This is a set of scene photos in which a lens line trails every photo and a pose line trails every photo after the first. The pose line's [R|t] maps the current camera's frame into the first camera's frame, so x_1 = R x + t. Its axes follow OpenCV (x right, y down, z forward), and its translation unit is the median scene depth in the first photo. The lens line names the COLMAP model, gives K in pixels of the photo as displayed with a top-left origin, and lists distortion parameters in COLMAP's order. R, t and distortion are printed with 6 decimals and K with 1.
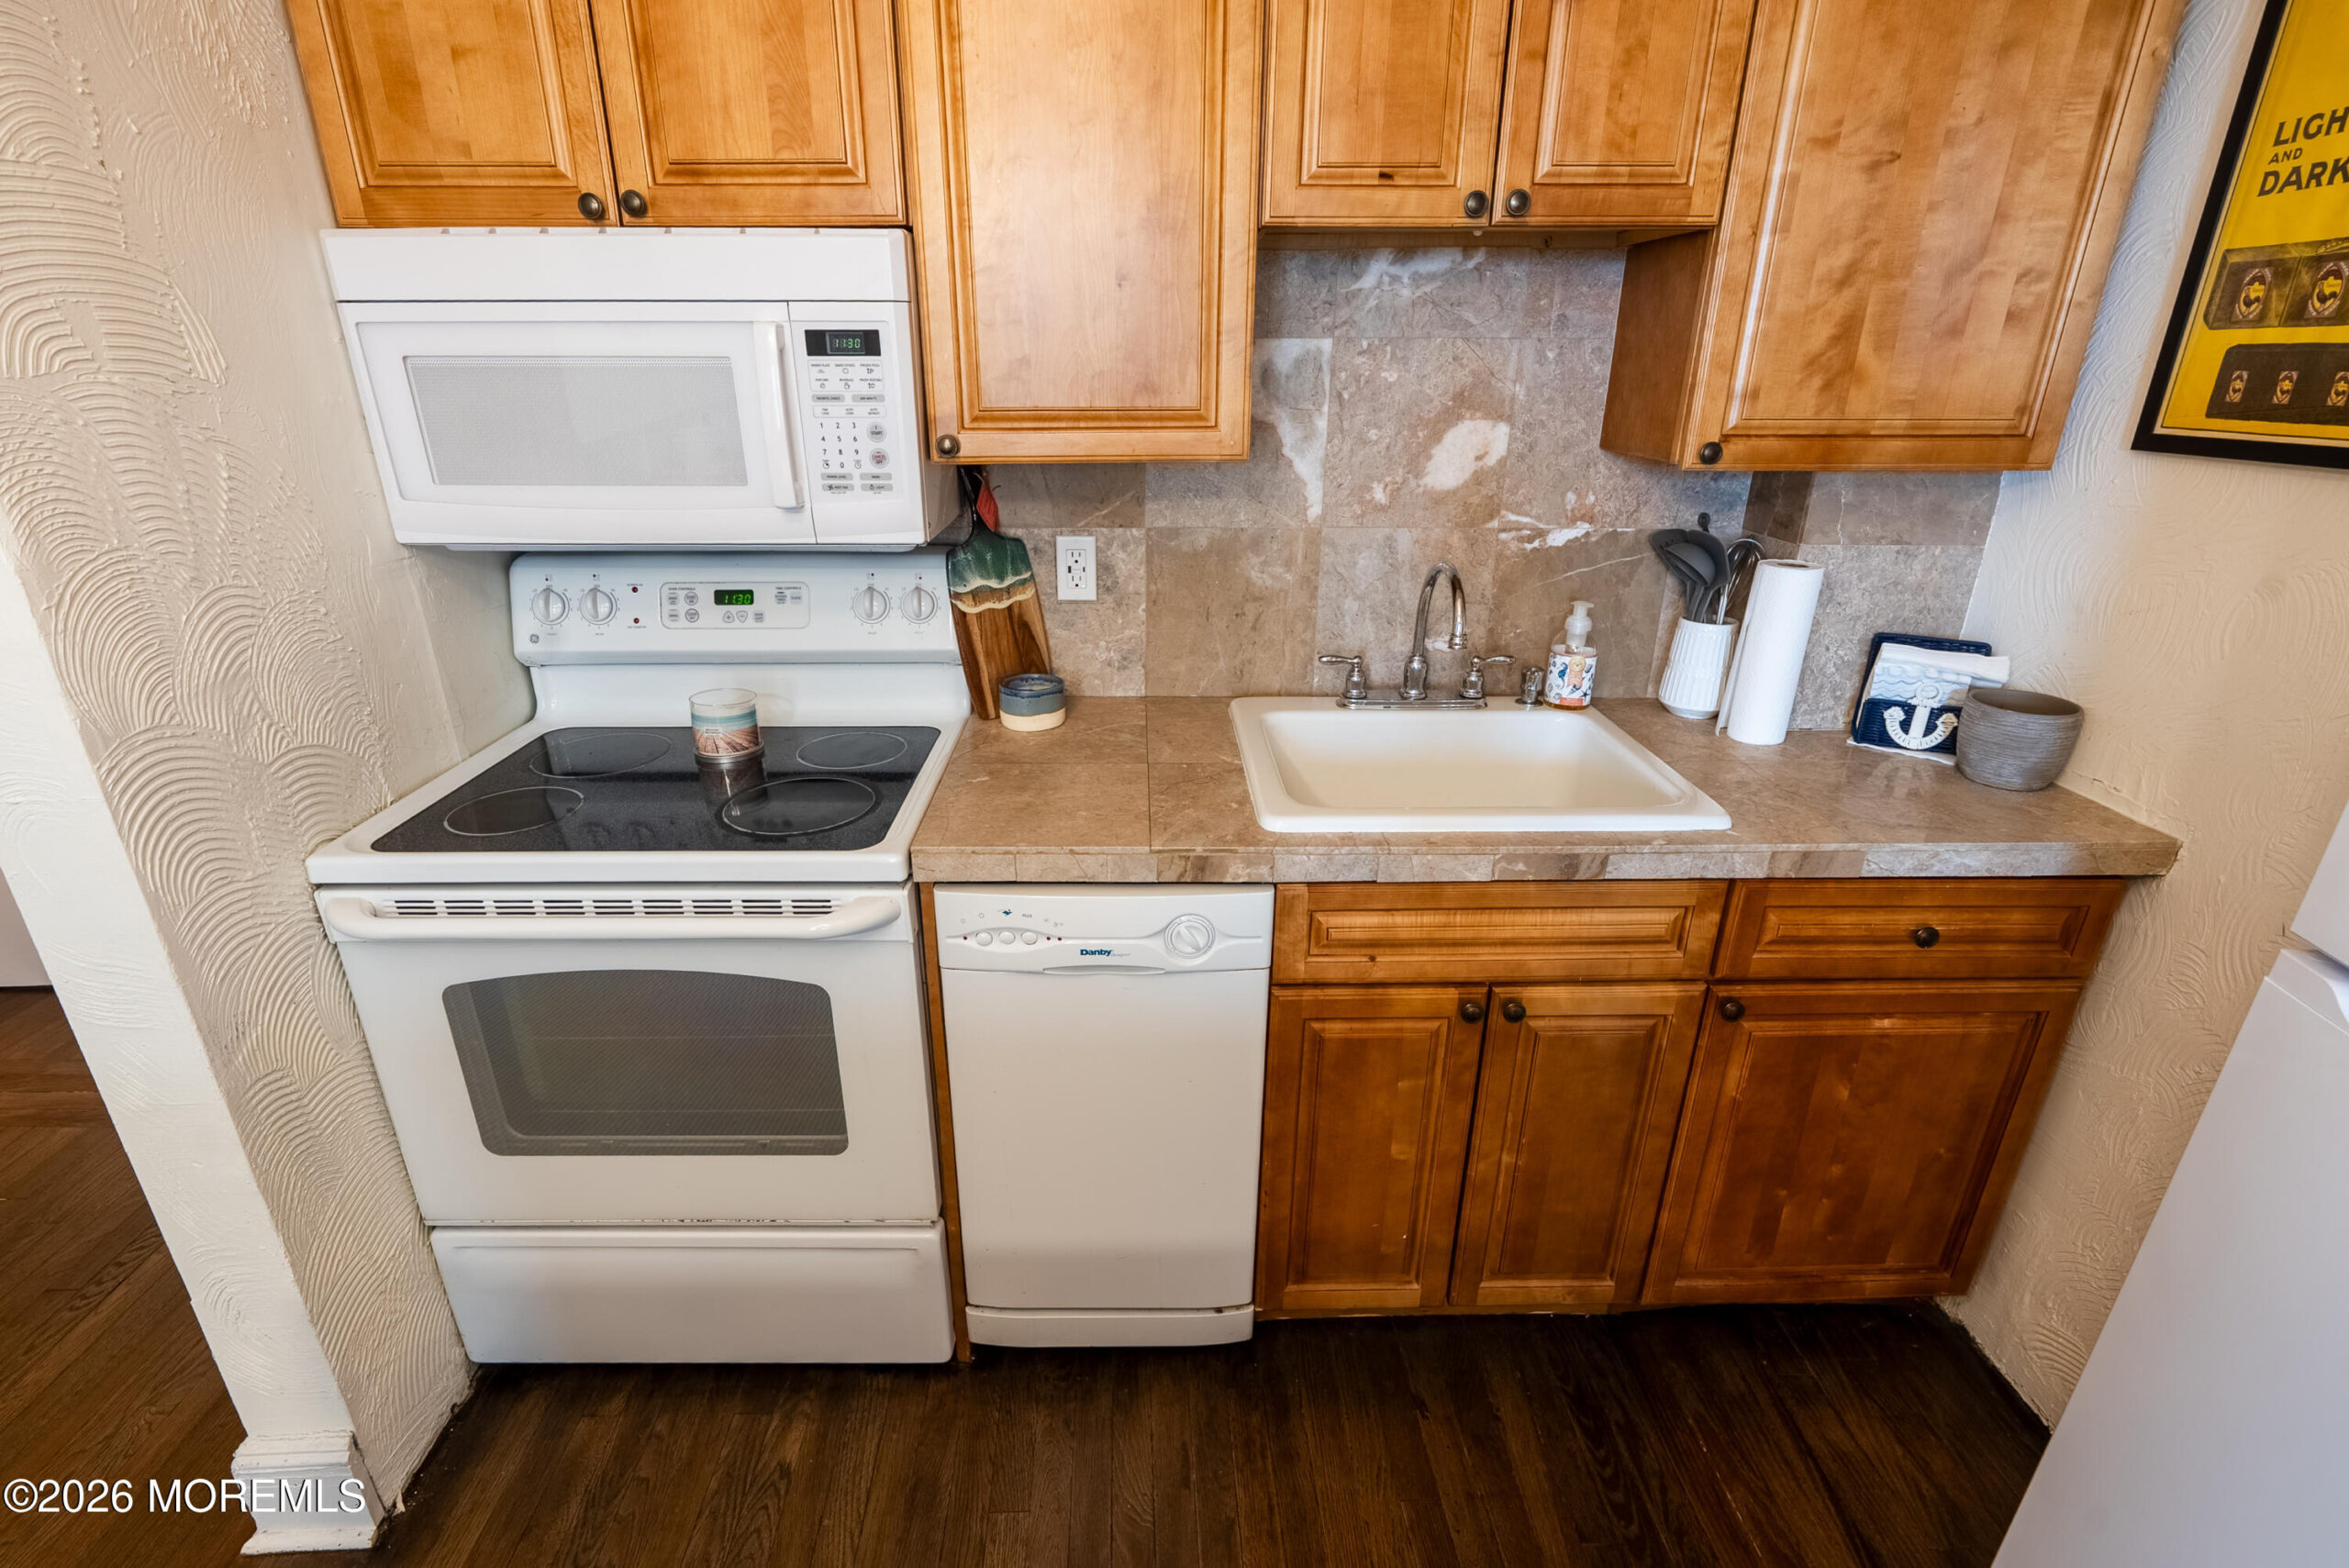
lens RADIAL K [[1083.8, 0, 1150.8], [0, 1083.8, 784.4], [0, 0, 1]] dist [-0.010224, 0.000197]
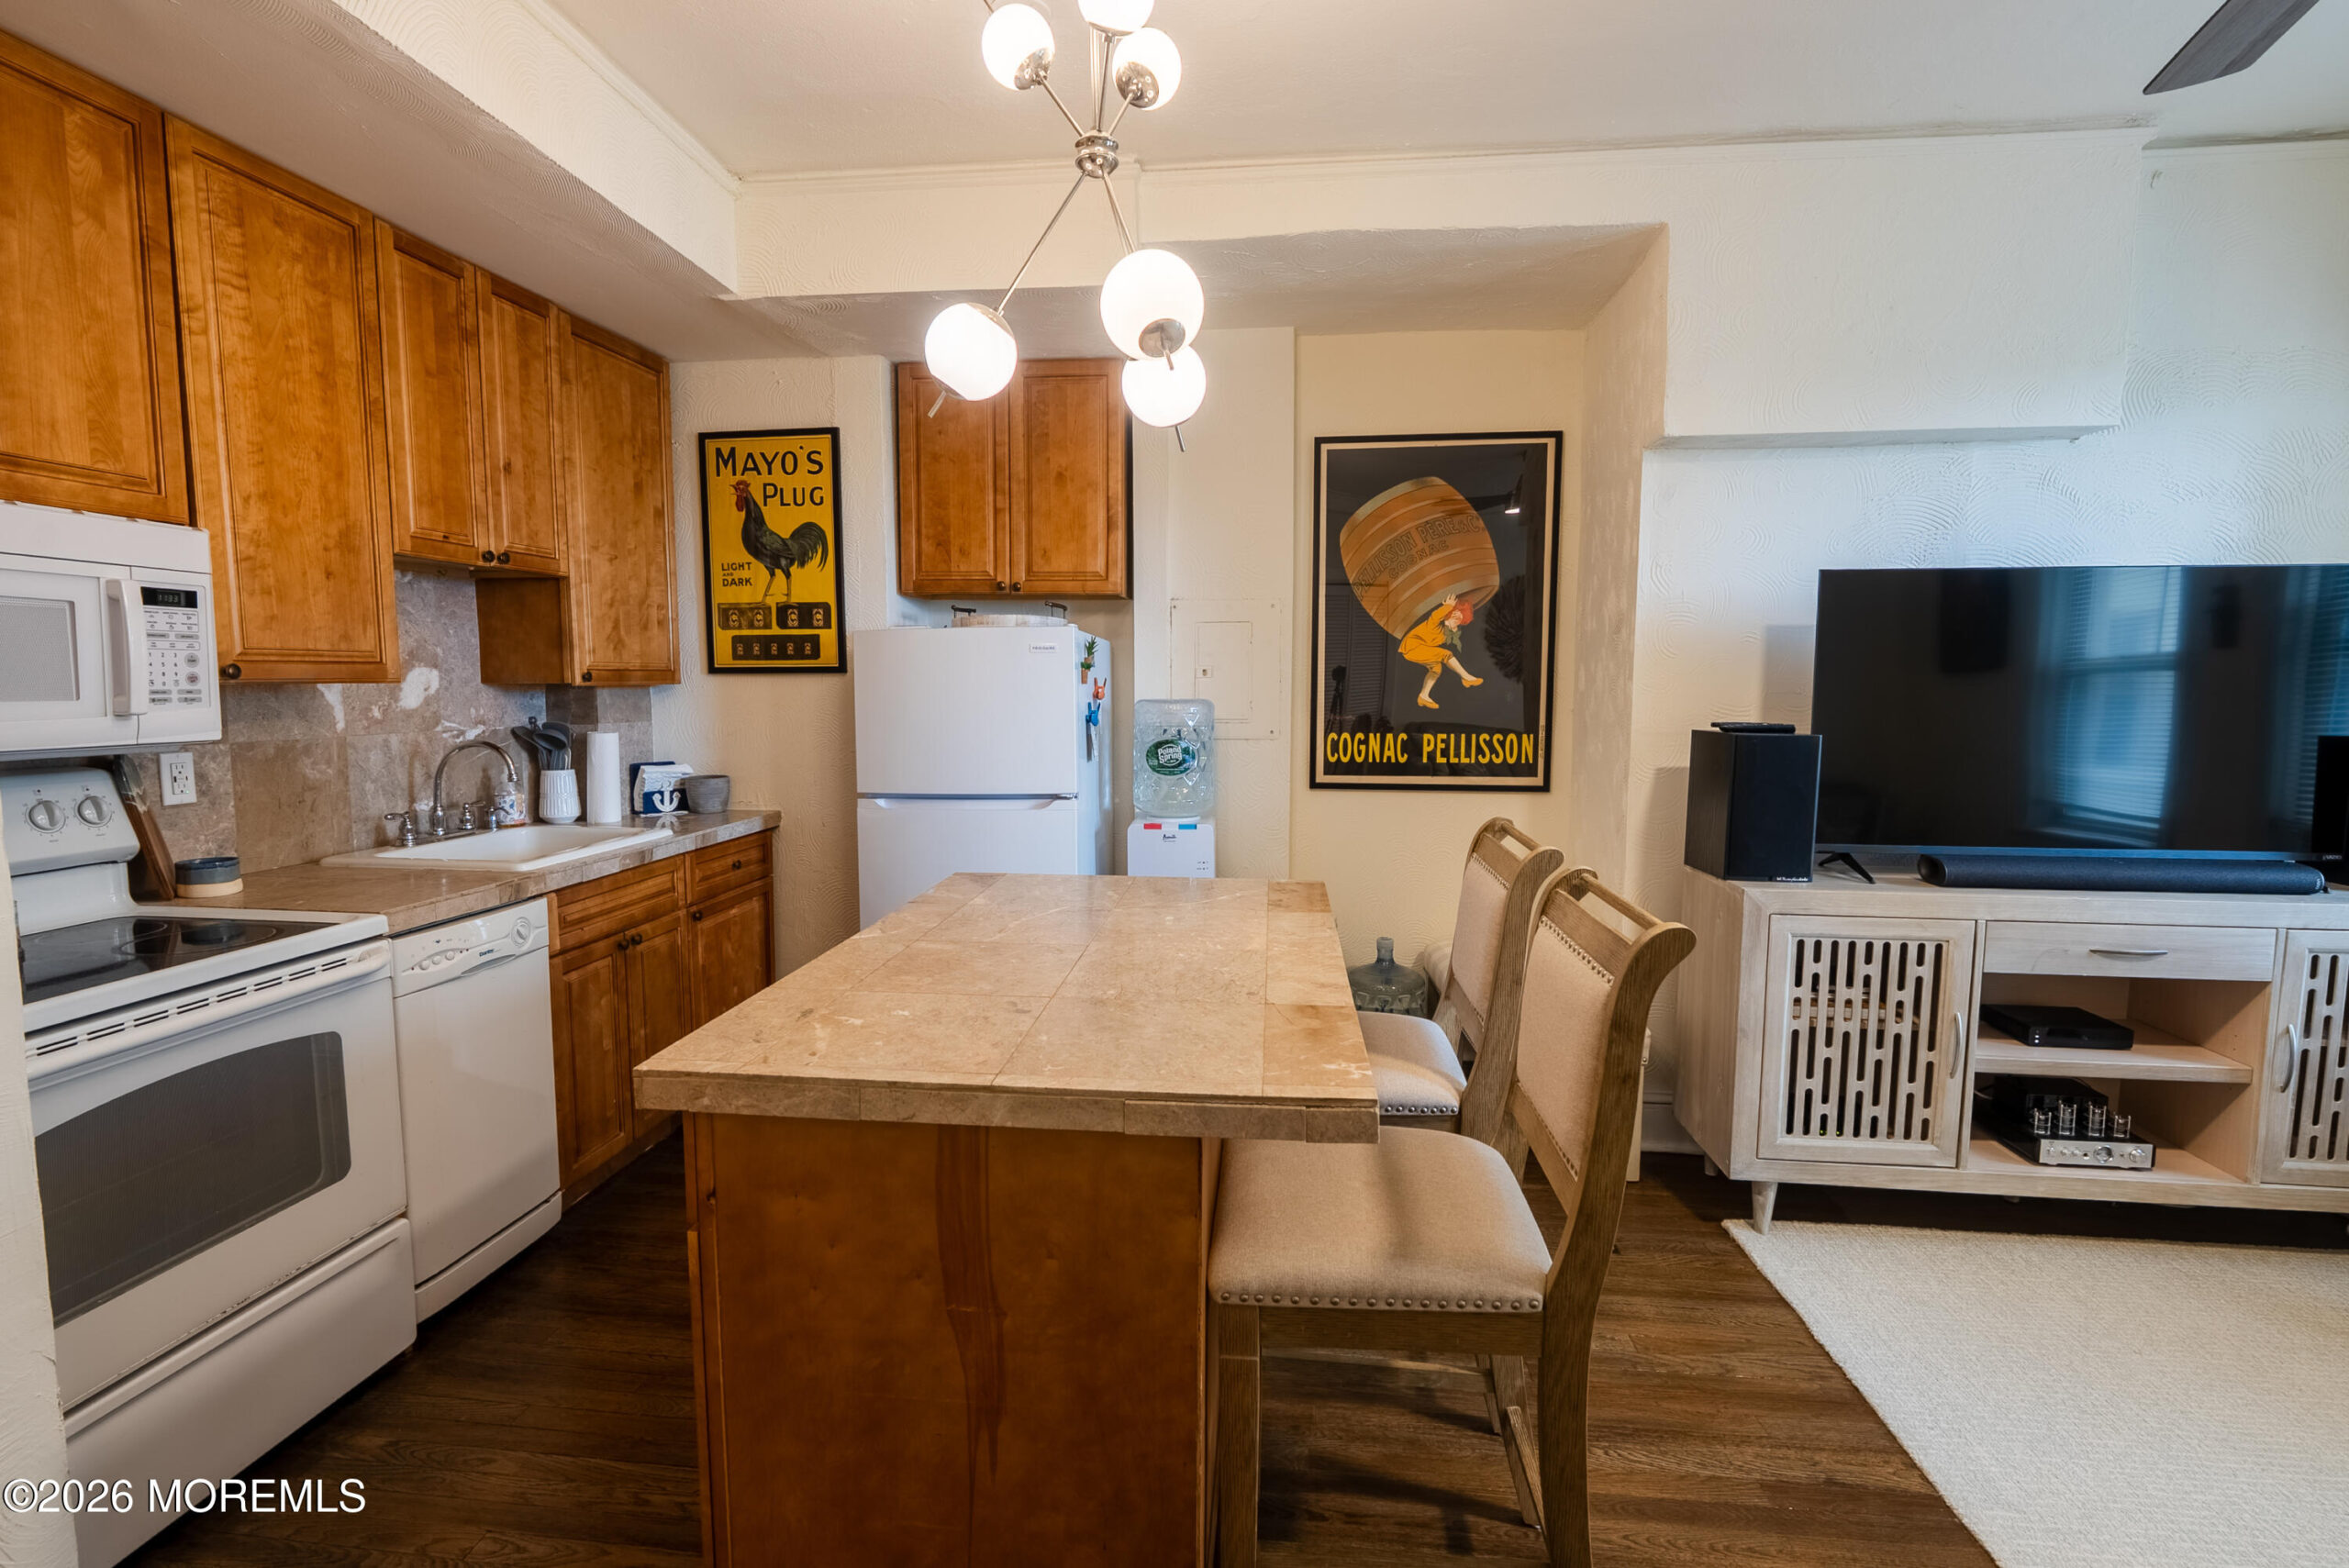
lens RADIAL K [[1070.7, 0, 1153.4], [0, 1070.7, 783.3], [0, 0, 1]] dist [-0.008264, 0.000546]
pose [[0.139529, -0.094963, 0.985654, -1.340620], [0.363295, 0.930888, 0.038258, 0.198535], [-0.921167, 0.352745, 0.164386, -0.273490]]
